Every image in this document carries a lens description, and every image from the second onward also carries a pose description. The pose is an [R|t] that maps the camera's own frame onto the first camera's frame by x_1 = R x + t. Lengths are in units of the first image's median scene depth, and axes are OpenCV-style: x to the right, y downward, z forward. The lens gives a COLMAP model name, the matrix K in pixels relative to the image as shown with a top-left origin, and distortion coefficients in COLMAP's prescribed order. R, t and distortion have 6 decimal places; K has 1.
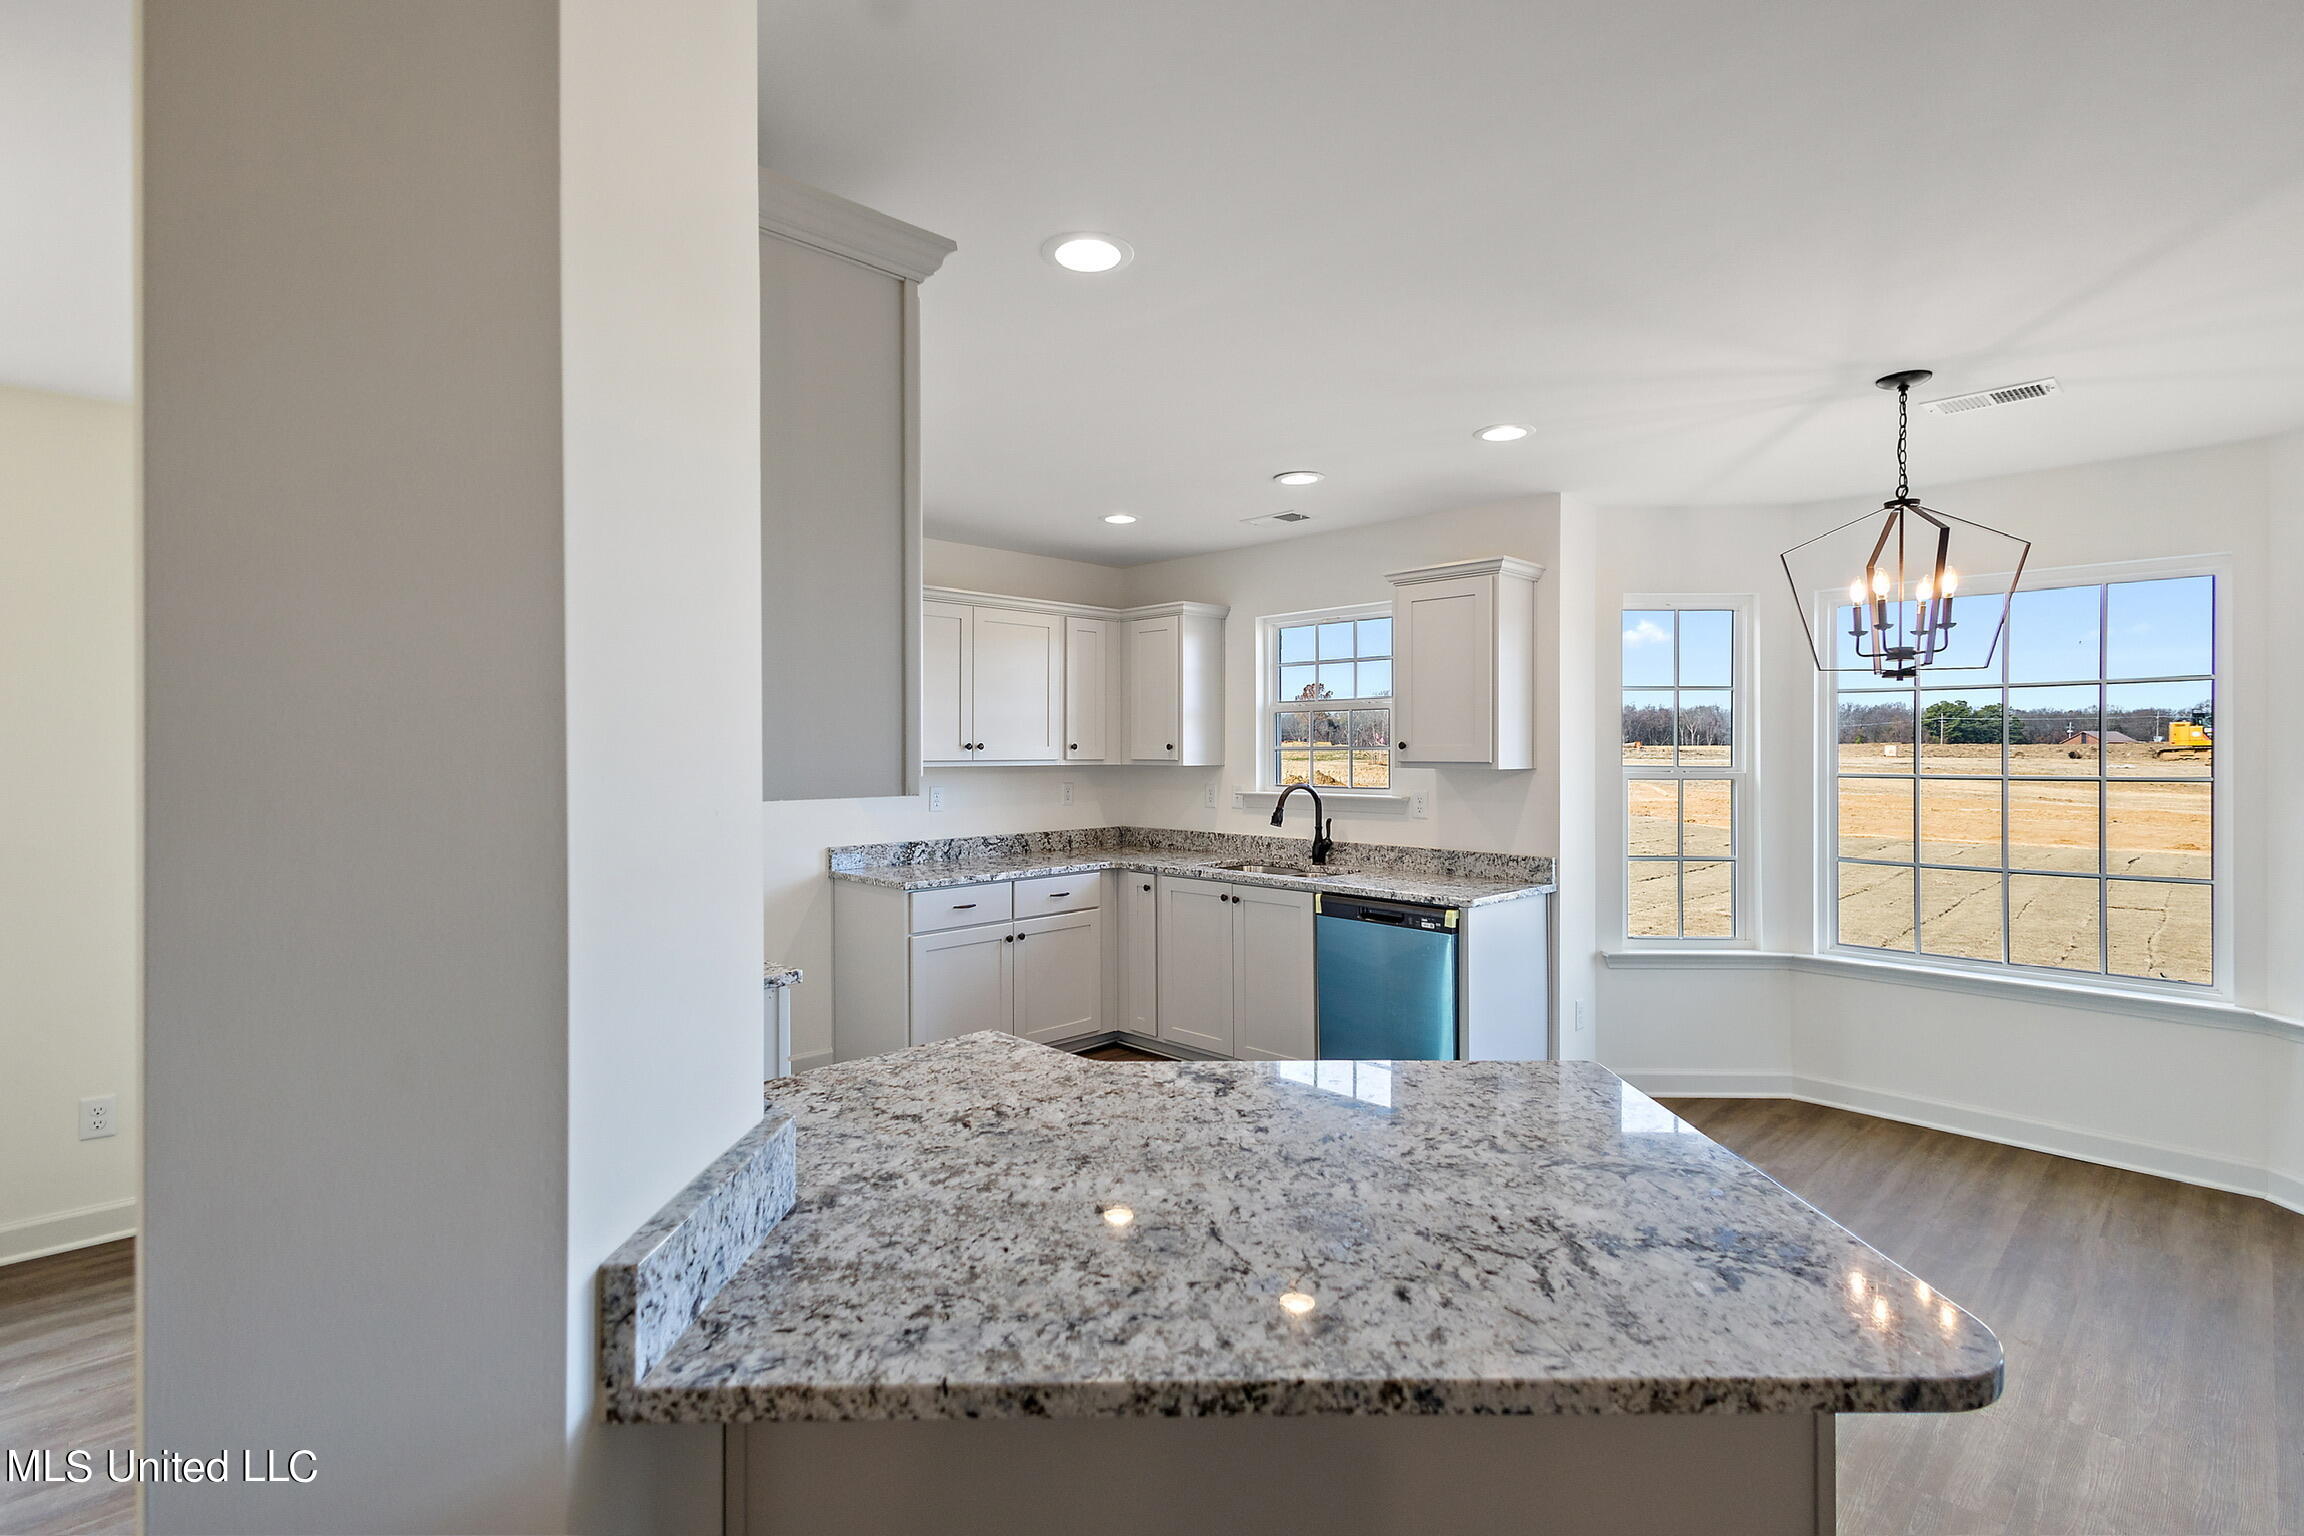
lens RADIAL K [[1071.8, 0, 1152.0], [0, 1071.8, 768.0], [0, 0, 1]] dist [0.015241, -0.000072]
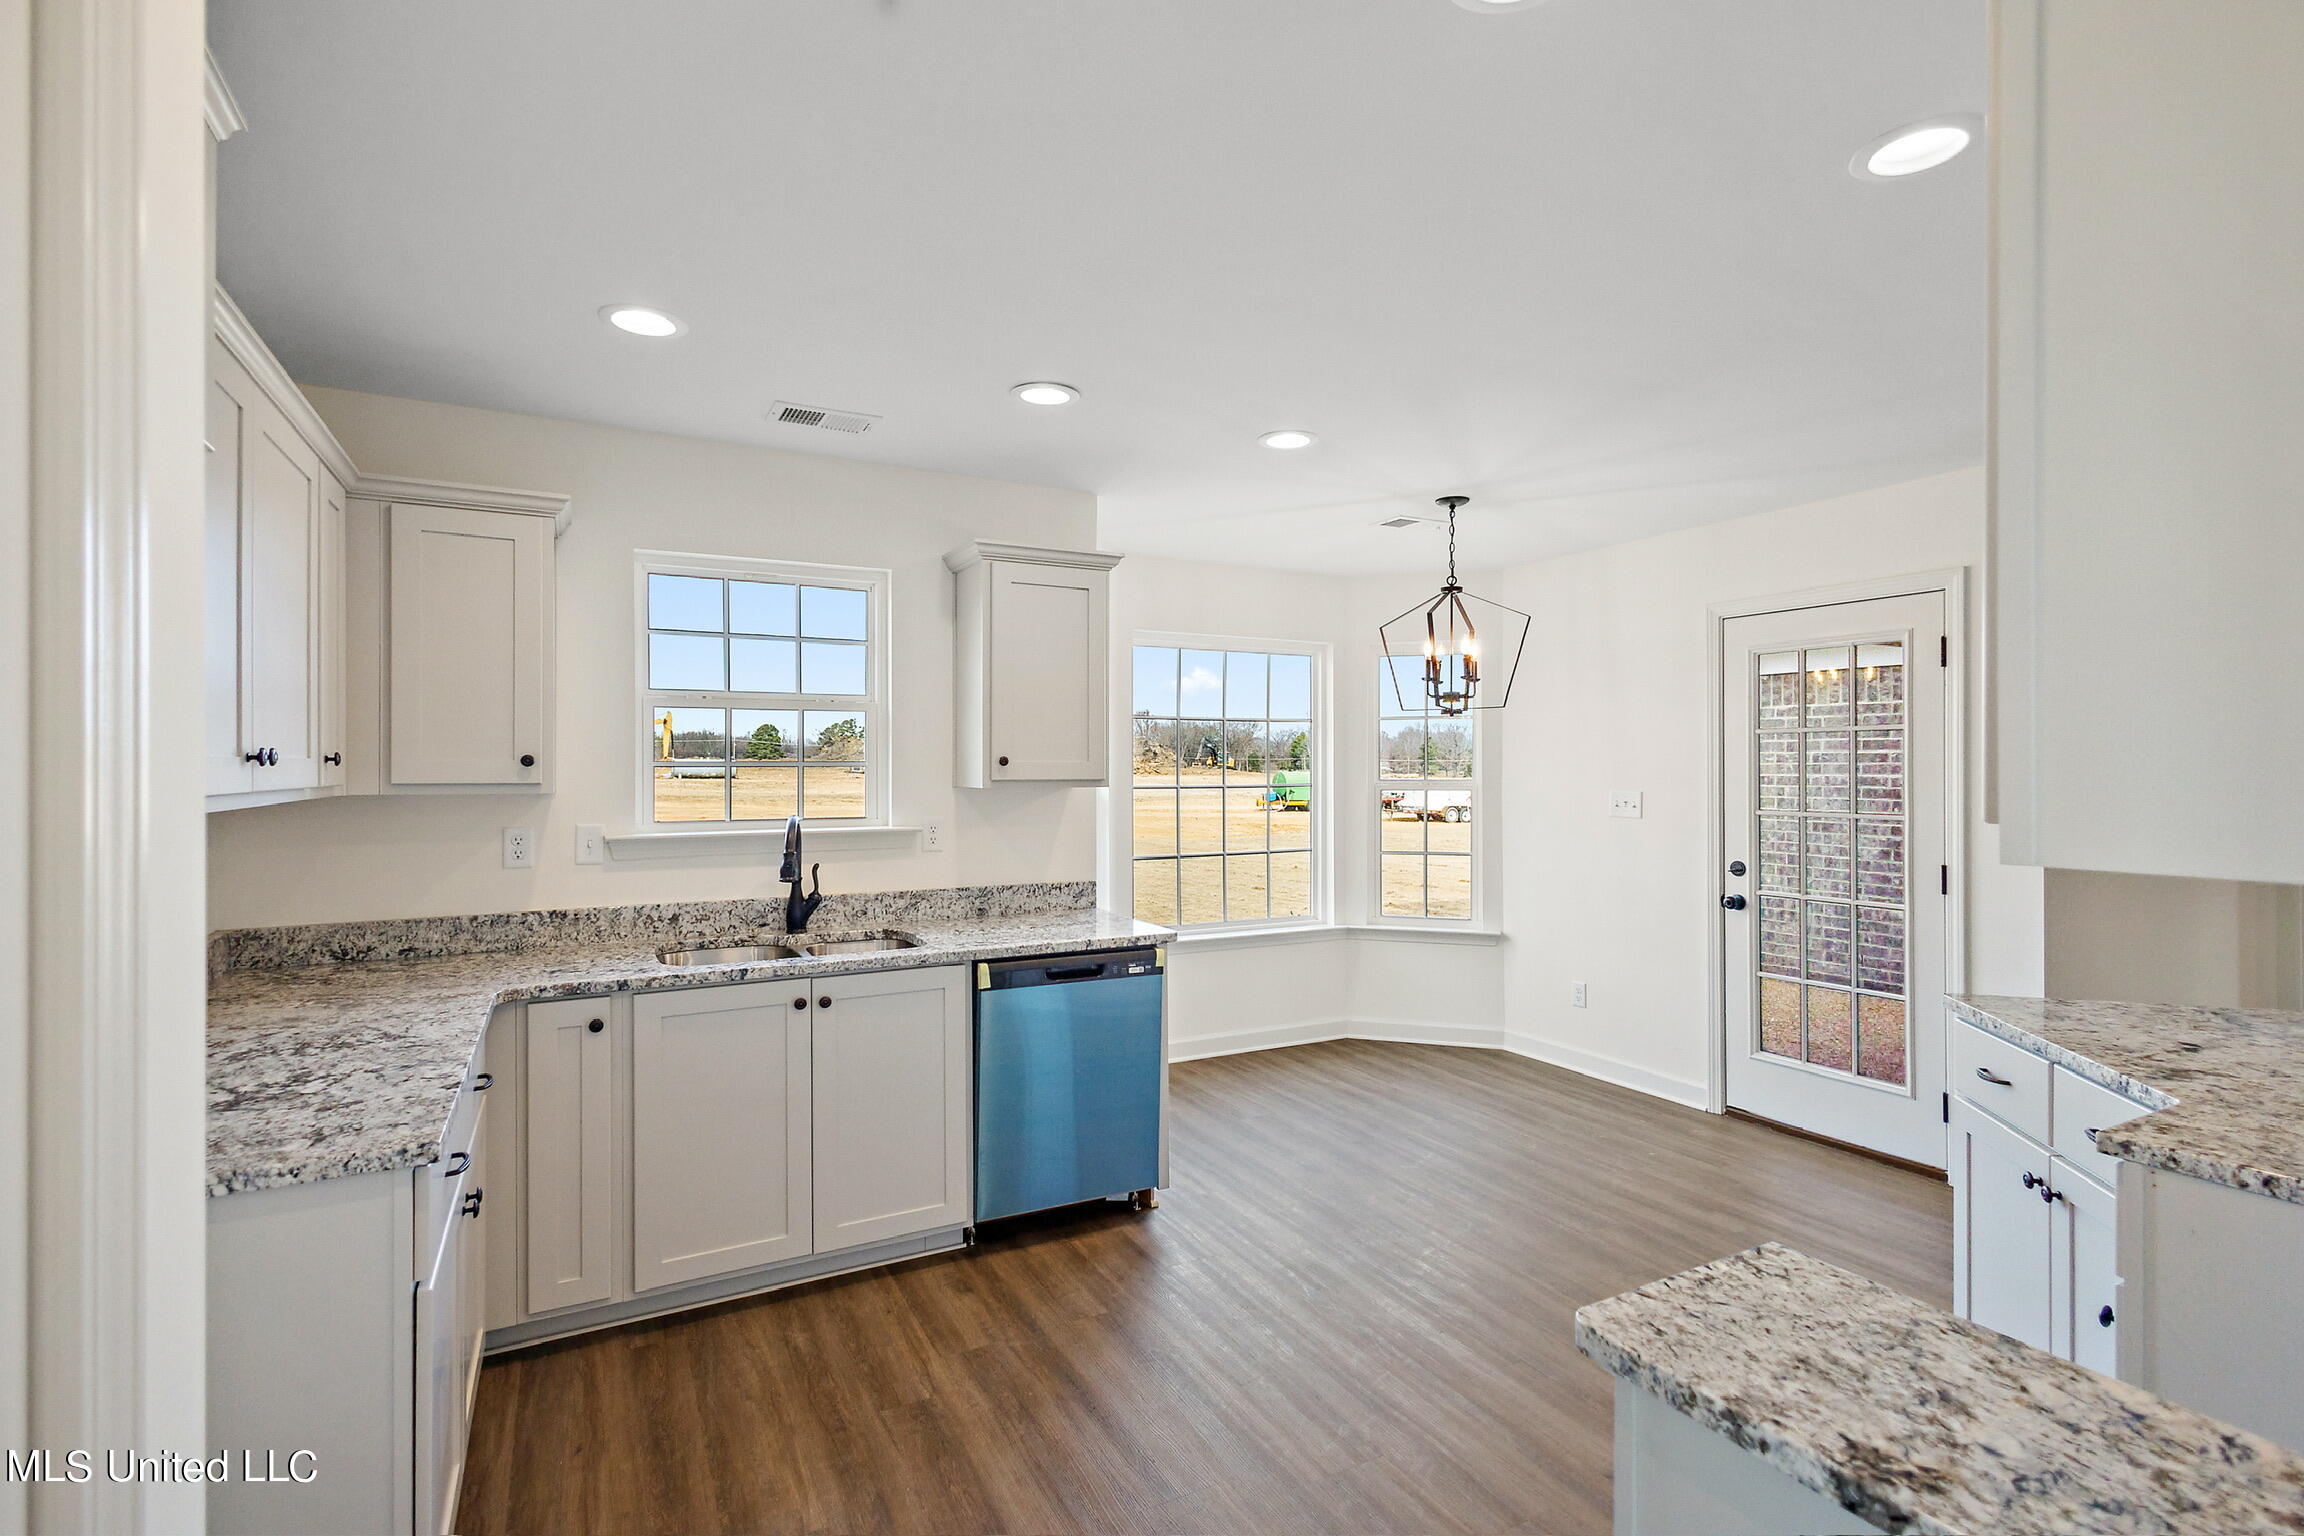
lens RADIAL K [[1071.8, 0, 1152.0], [0, 1071.8, 768.0], [0, 0, 1]] dist [0.015241, -0.000072]
pose [[0.275865, -0.003377, 0.961190, -0.512708], [0.016456, 0.999864, -0.001210, -0.012652], [-0.961055, 0.016151, 0.275883, 0.679669]]
